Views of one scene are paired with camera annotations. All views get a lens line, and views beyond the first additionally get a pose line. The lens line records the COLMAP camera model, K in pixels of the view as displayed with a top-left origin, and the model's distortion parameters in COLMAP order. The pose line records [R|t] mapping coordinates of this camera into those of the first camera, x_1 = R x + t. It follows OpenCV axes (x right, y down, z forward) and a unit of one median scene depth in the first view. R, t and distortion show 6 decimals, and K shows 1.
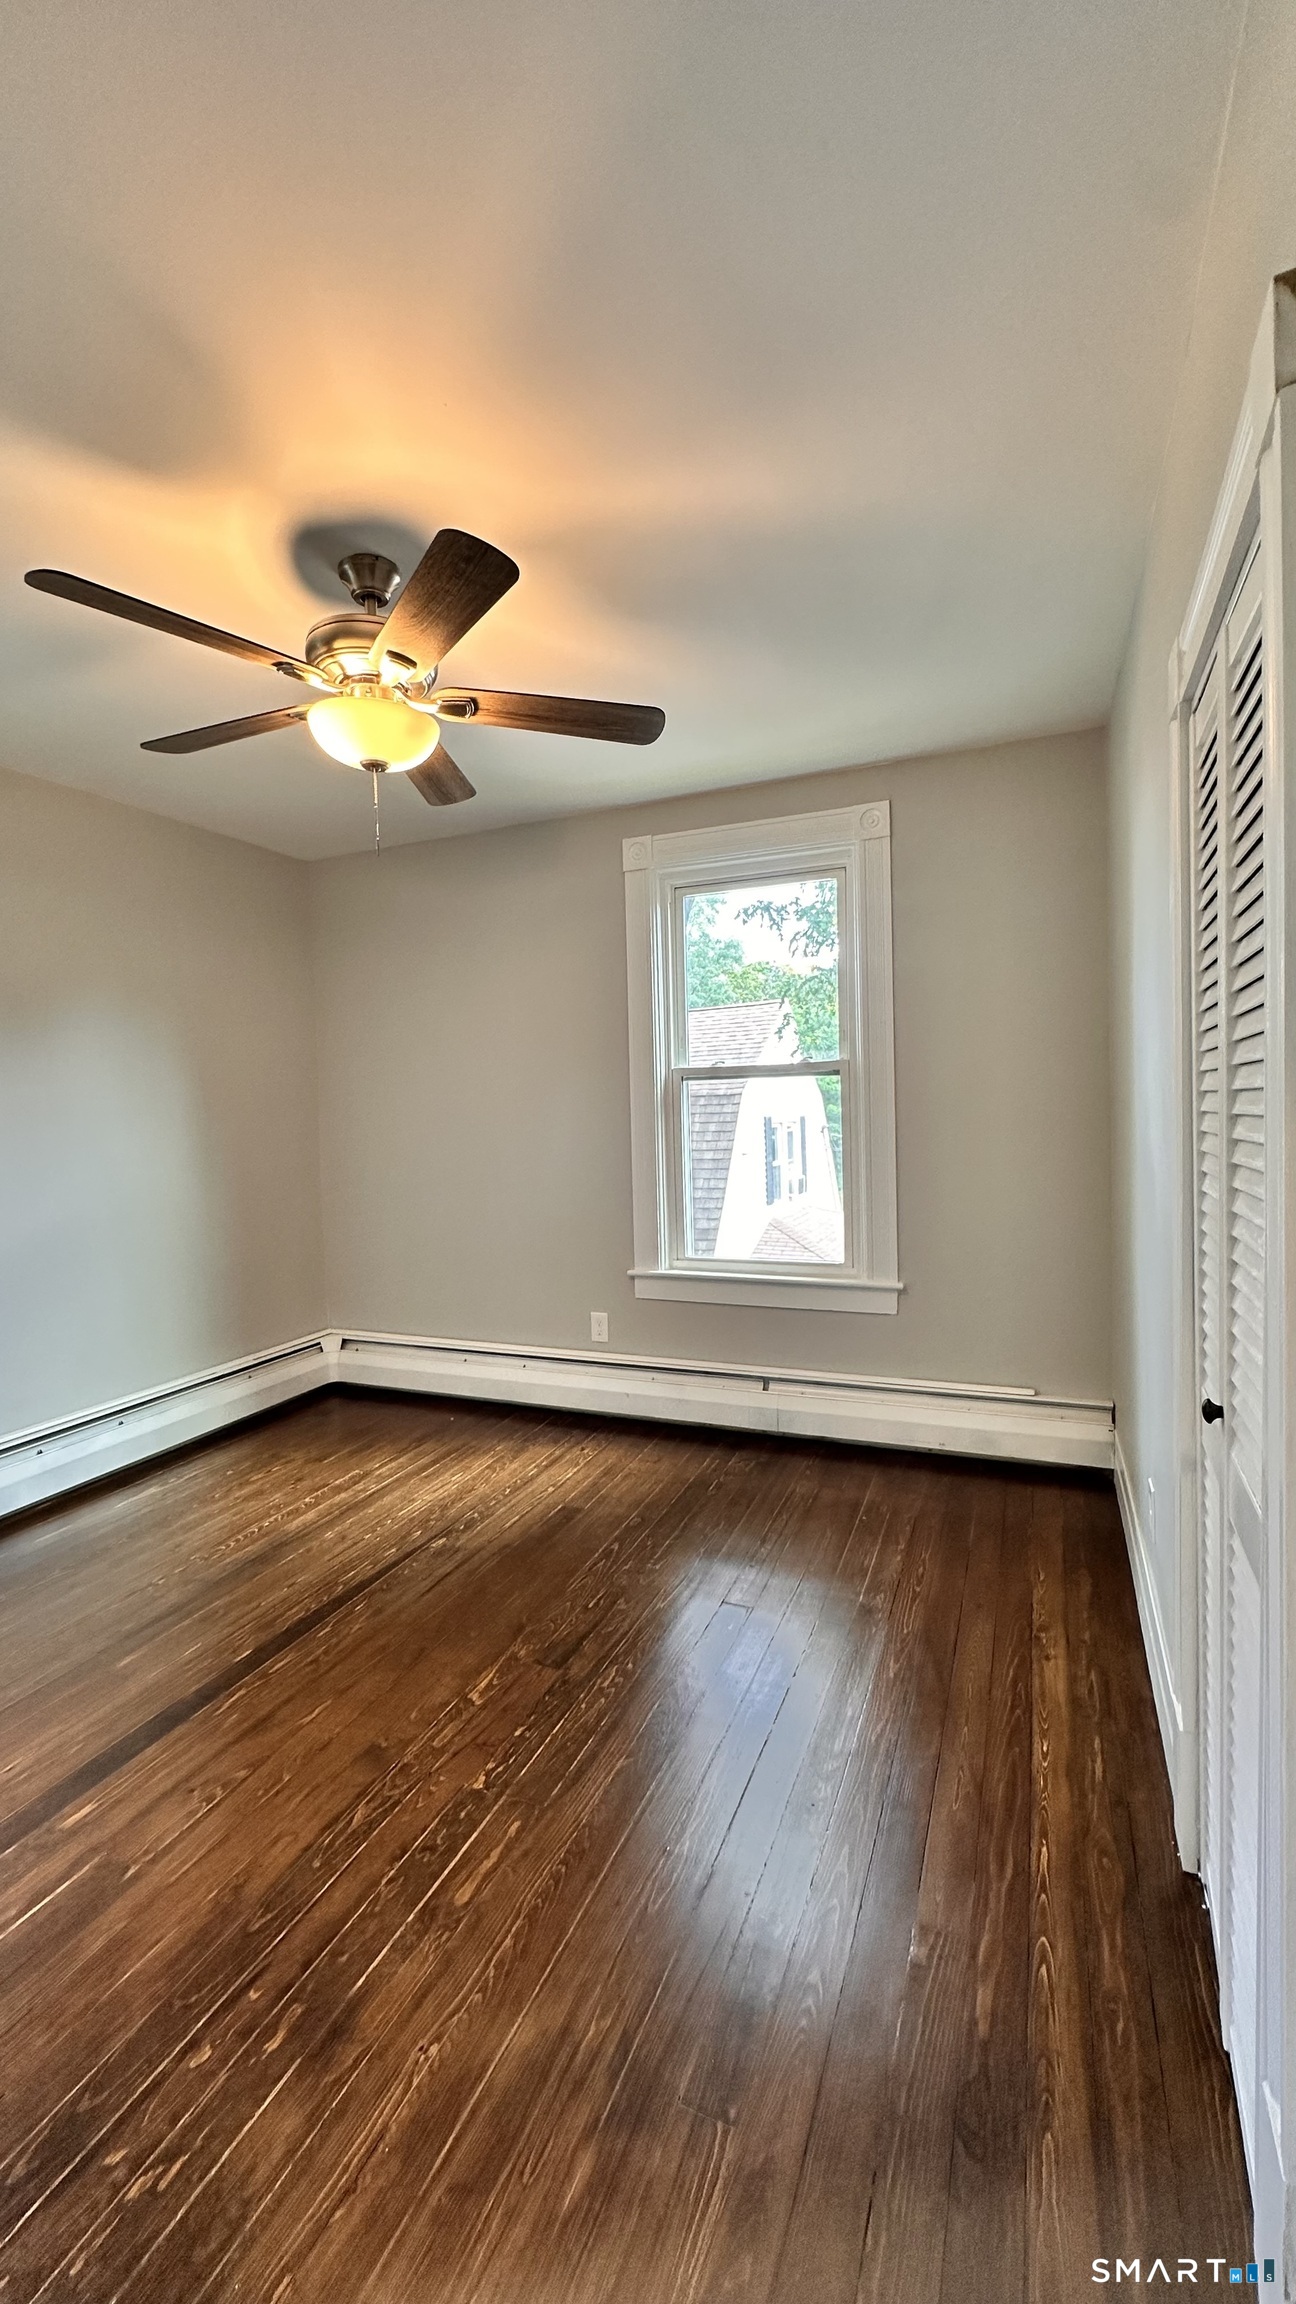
lens RADIAL K [[921.8, 0, 643.1], [0, 921.8, 1155.2], [0, 0, 1]] dist [-0.001885, 0.000353]
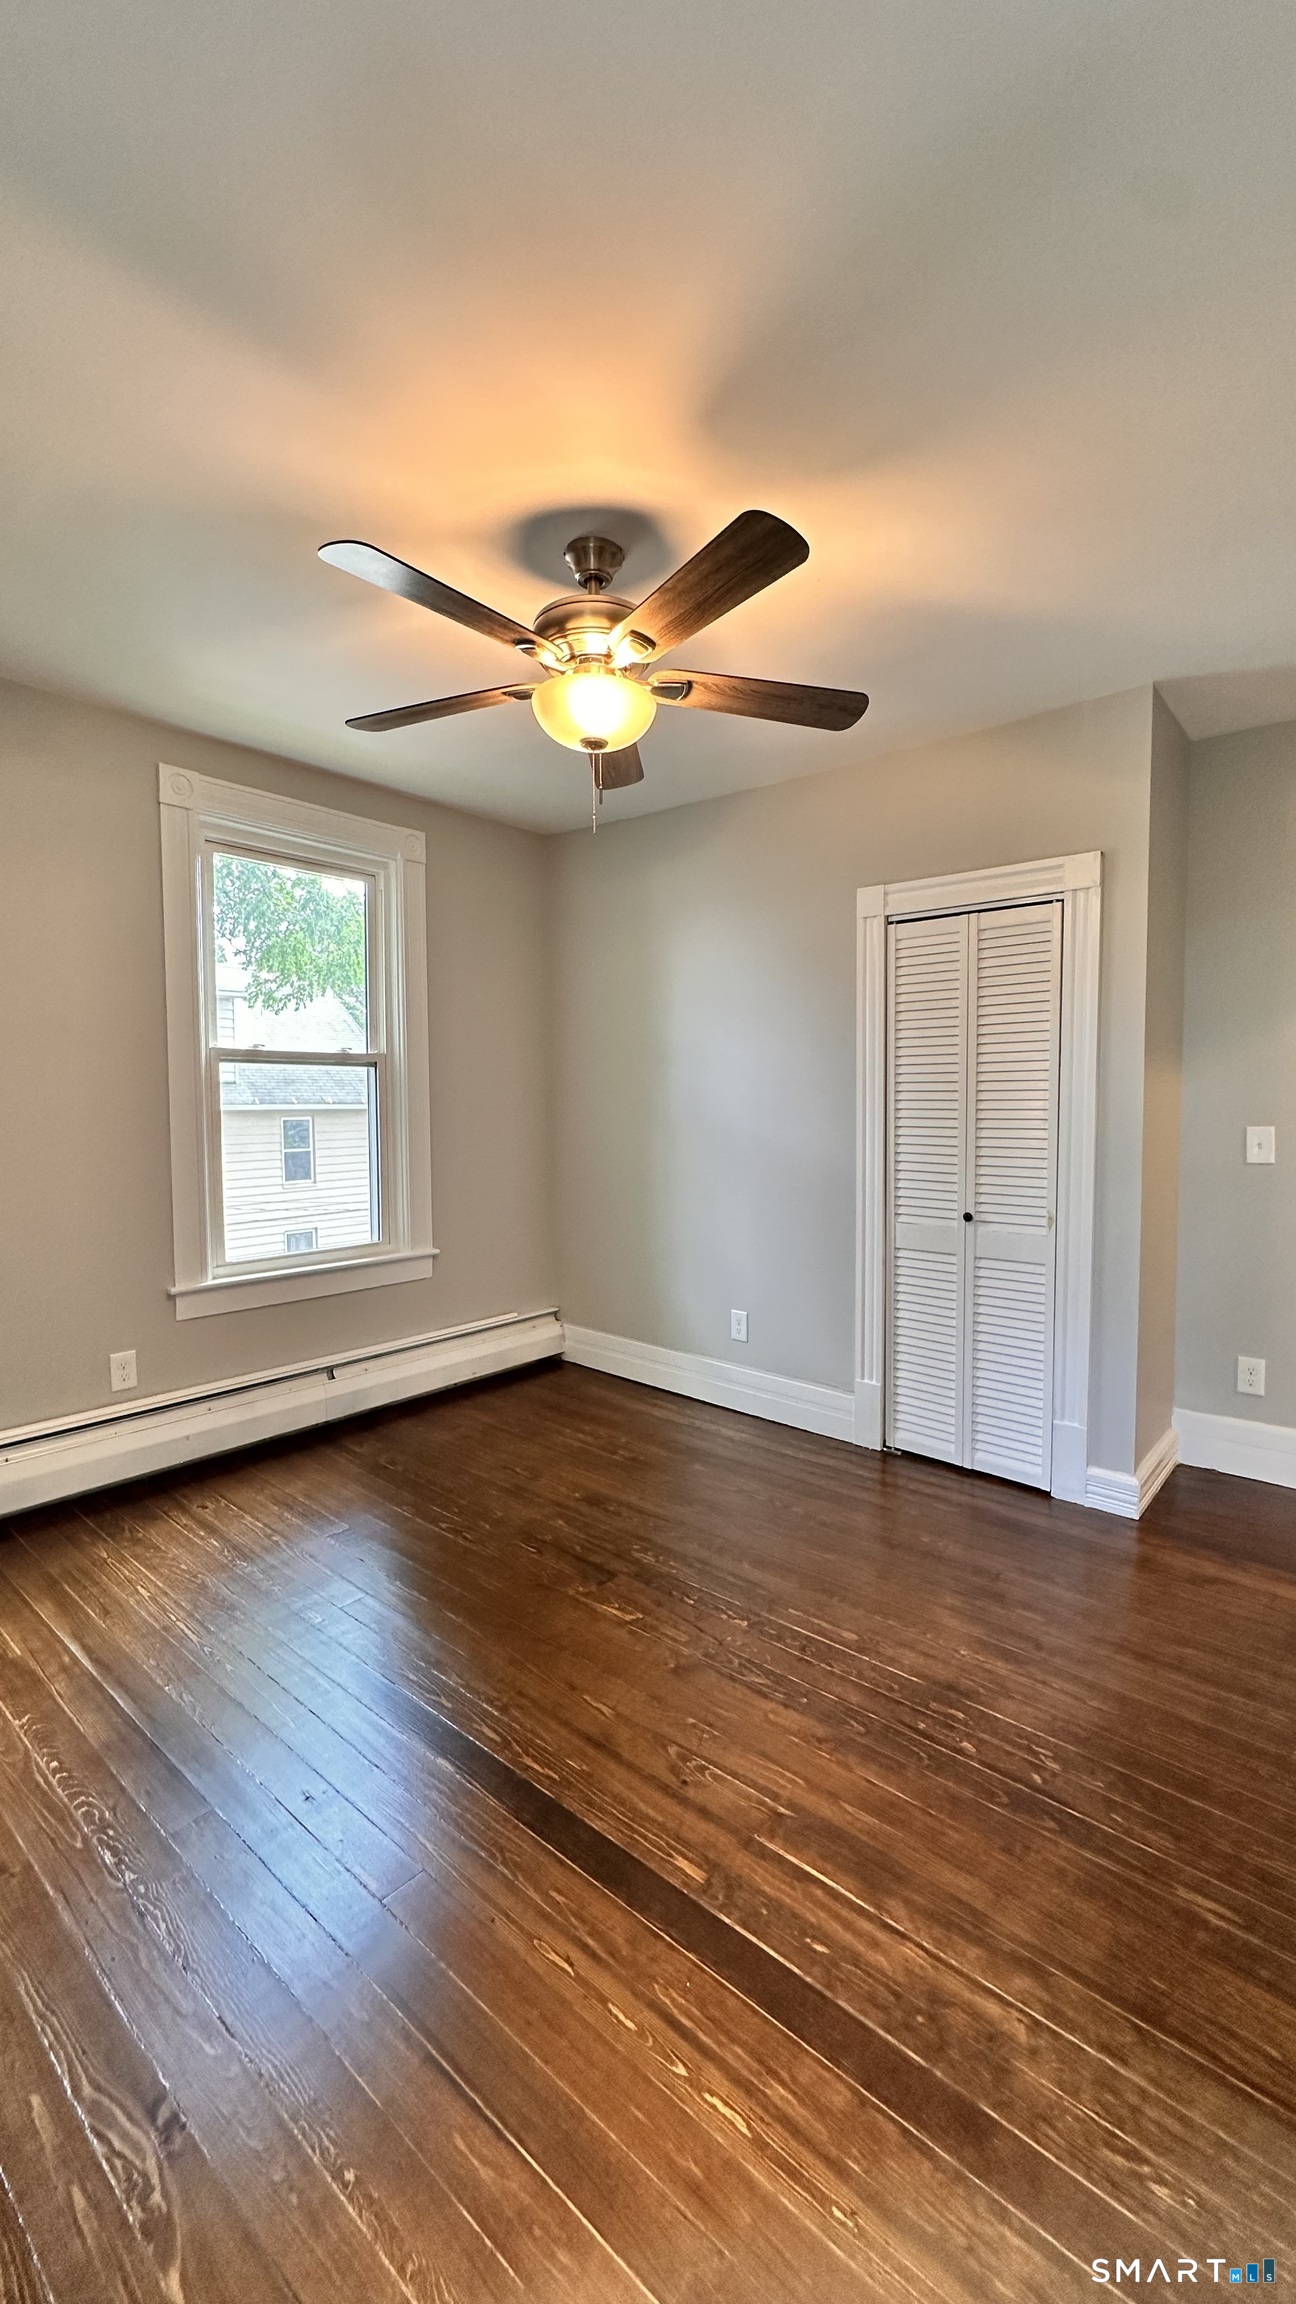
lens RADIAL K [[921.8, 0, 643.1], [0, 921.8, 1155.2], [0, 0, 1]] dist [-0.001885, 0.000353]
pose [[0.301349, -0.029271, 0.953065, -0.800948], [0.038064, 0.999101, 0.018649, 0.008048], [-0.952754, 0.030658, 0.302192, 0.416079]]
